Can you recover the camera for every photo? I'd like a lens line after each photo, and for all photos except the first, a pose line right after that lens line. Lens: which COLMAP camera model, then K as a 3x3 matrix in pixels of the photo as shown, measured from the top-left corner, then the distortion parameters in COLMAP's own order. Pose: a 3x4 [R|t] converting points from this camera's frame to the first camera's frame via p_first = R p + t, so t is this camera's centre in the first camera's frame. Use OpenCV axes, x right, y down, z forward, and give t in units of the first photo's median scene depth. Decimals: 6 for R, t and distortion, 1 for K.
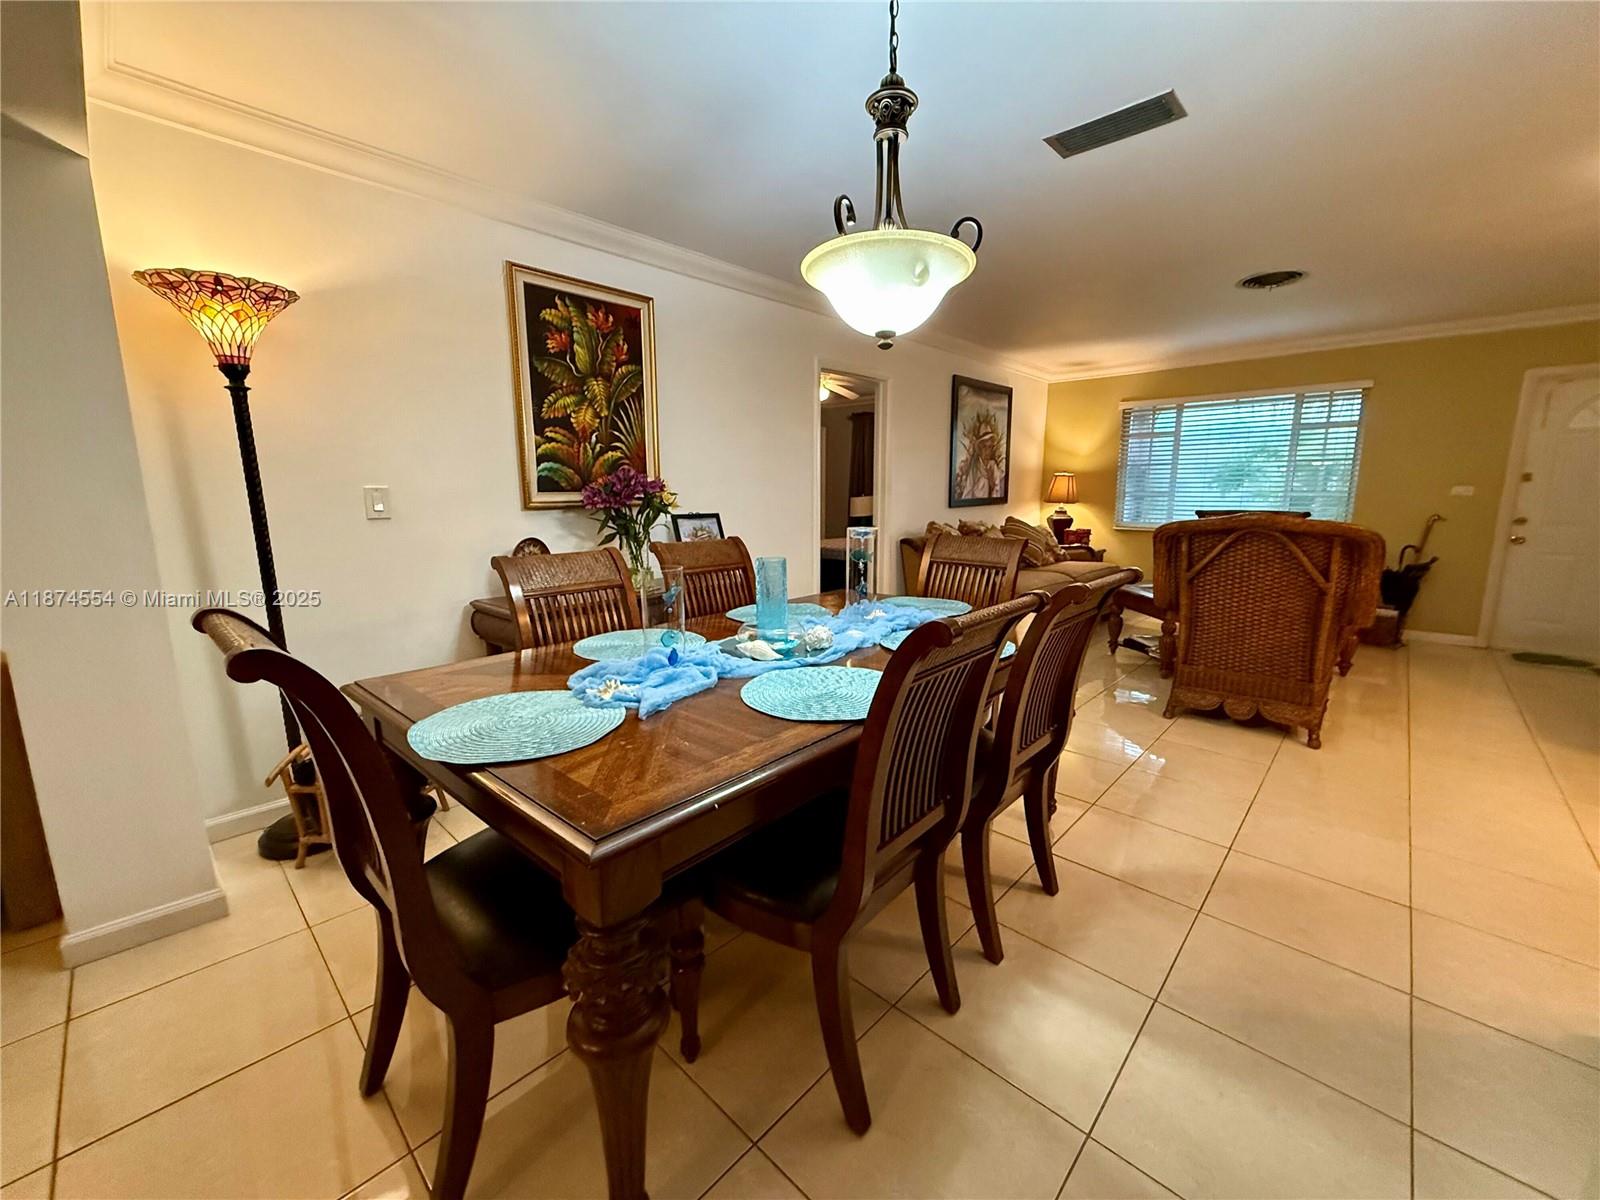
lens RADIAL K [[638.4, 0, 798.7], [0, 638.4, 600.2], [0, 0, 1]] dist [0.003232, -0.000322]
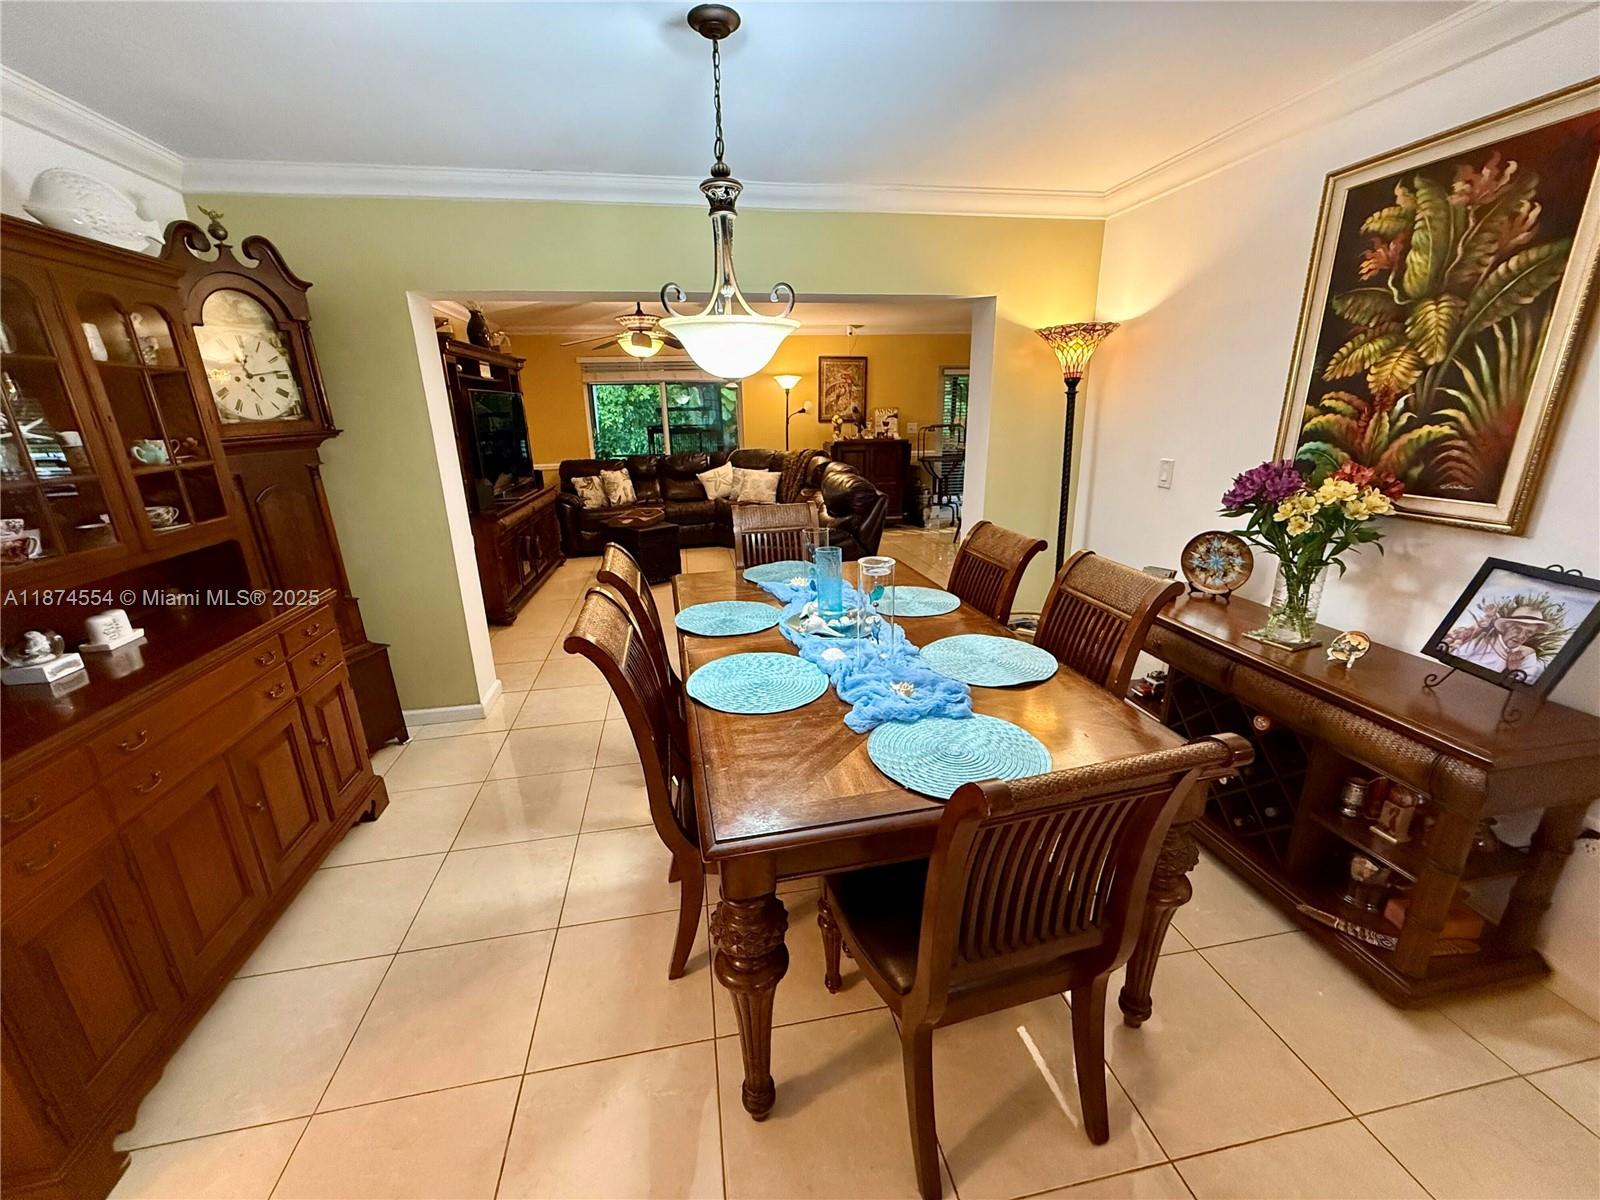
lens RADIAL K [[631.6, 0, 808.8], [0, 631.6, 605.6], [0, 0, 1]] dist [0.000874, -0.000432]
pose [[-0.584453, 0.259305, -0.768879, 0.516013], [-0.118004, 0.910329, 0.396708, -0.243864], [0.802801, 0.322588, -0.501446, 0.883974]]
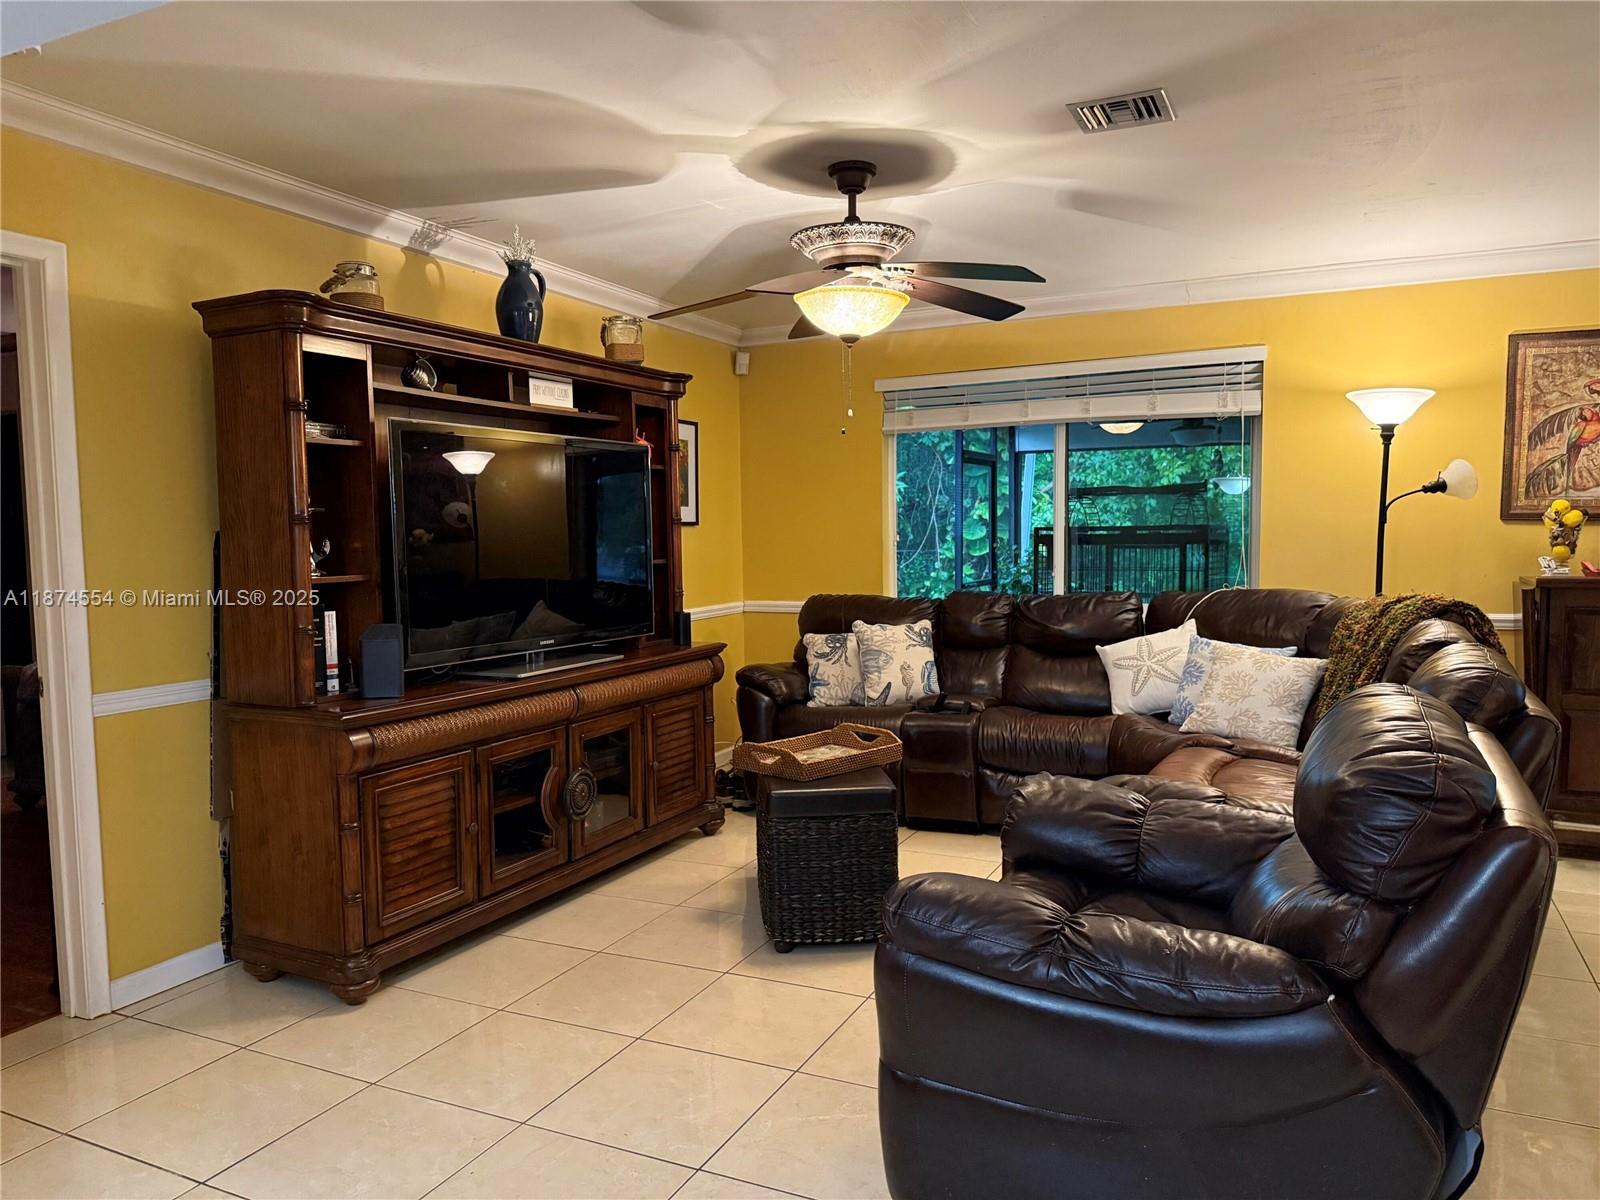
lens RADIAL K [[1136.3, 0, 793.6], [0, 1136.3, 607.7], [0, 0, 1]] dist [0.004781, -0.030472]
pose [[-0.956423, 0.038573, -0.289427, -0.281121], [-0.033450, 0.970235, 0.239845, -0.134078], [0.290063, 0.239075, -0.926664, 0.574892]]
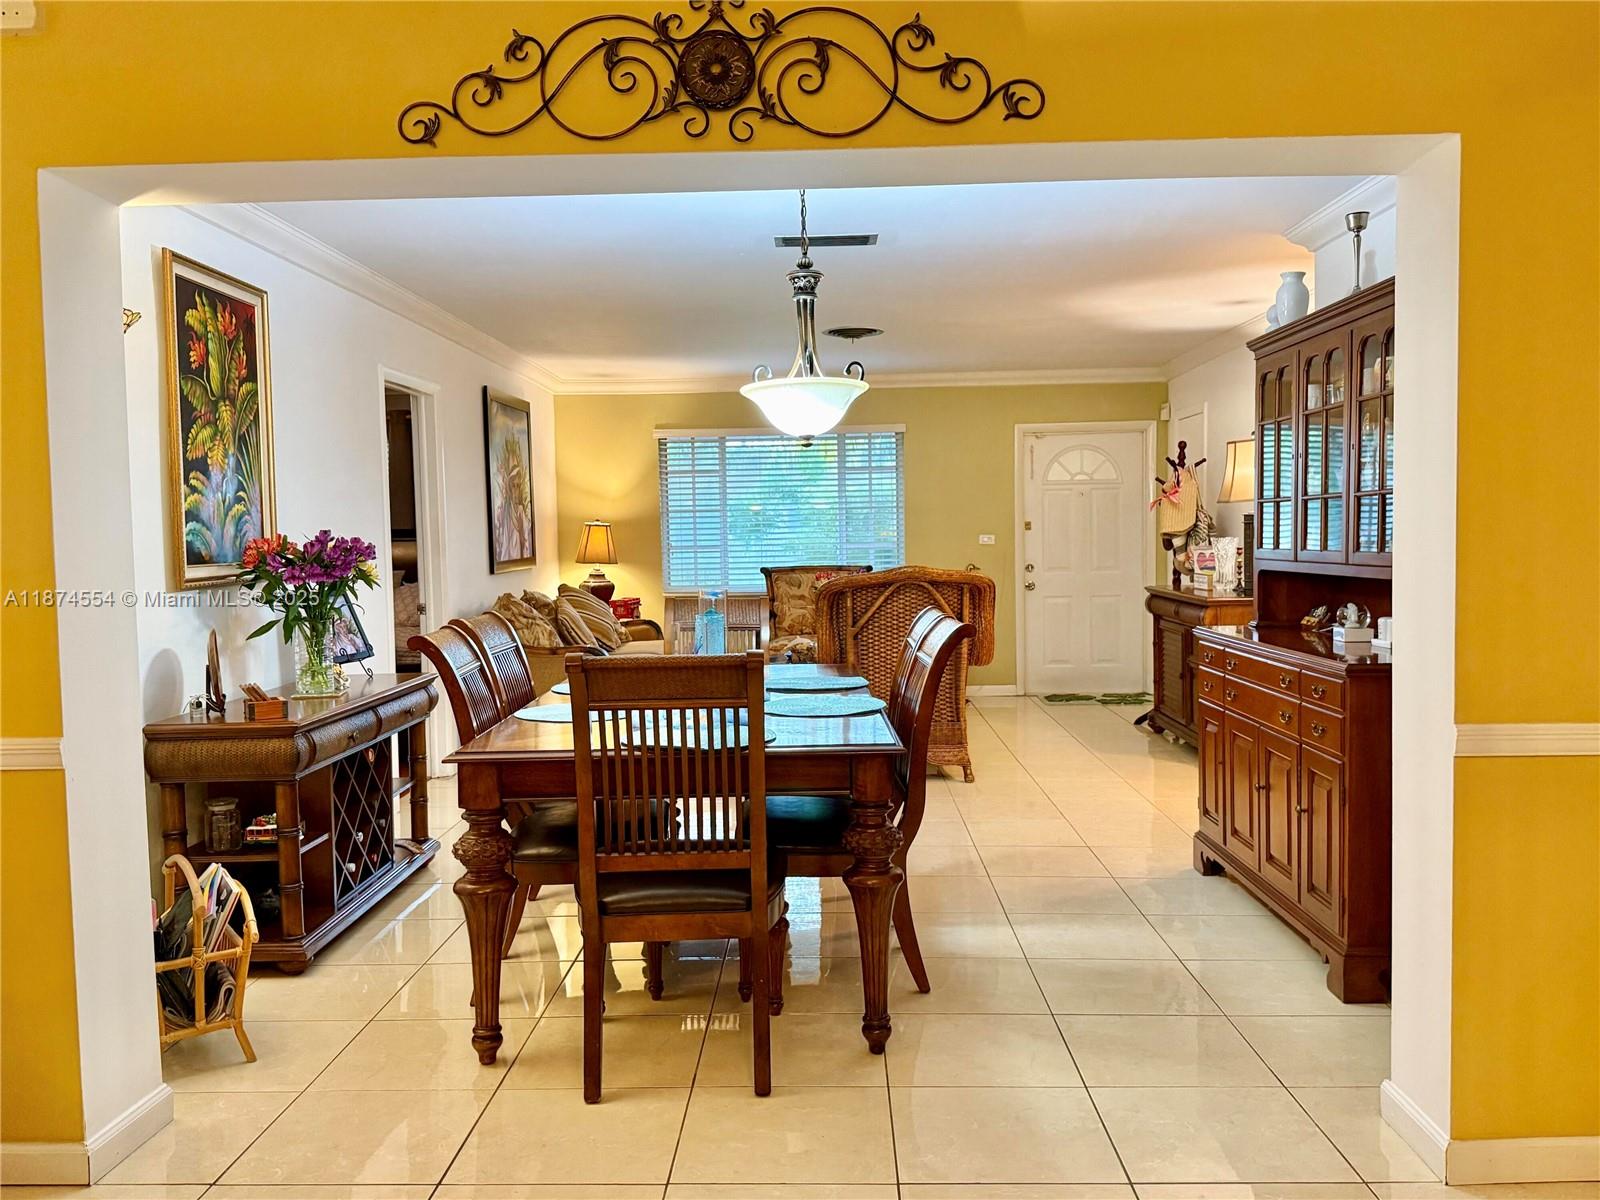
lens RADIAL K [[1310.1, 0, 802.6], [0, 1310.1, 603.1], [0, 0, 1]] dist [0.096331, -0.006998]
pose [[0.741543, -0.047862, 0.669196, -0.806315], [0.130226, 0.988750, -0.073589, 0.057804], [-0.658146, 0.141716, 0.739433, -0.449150]]
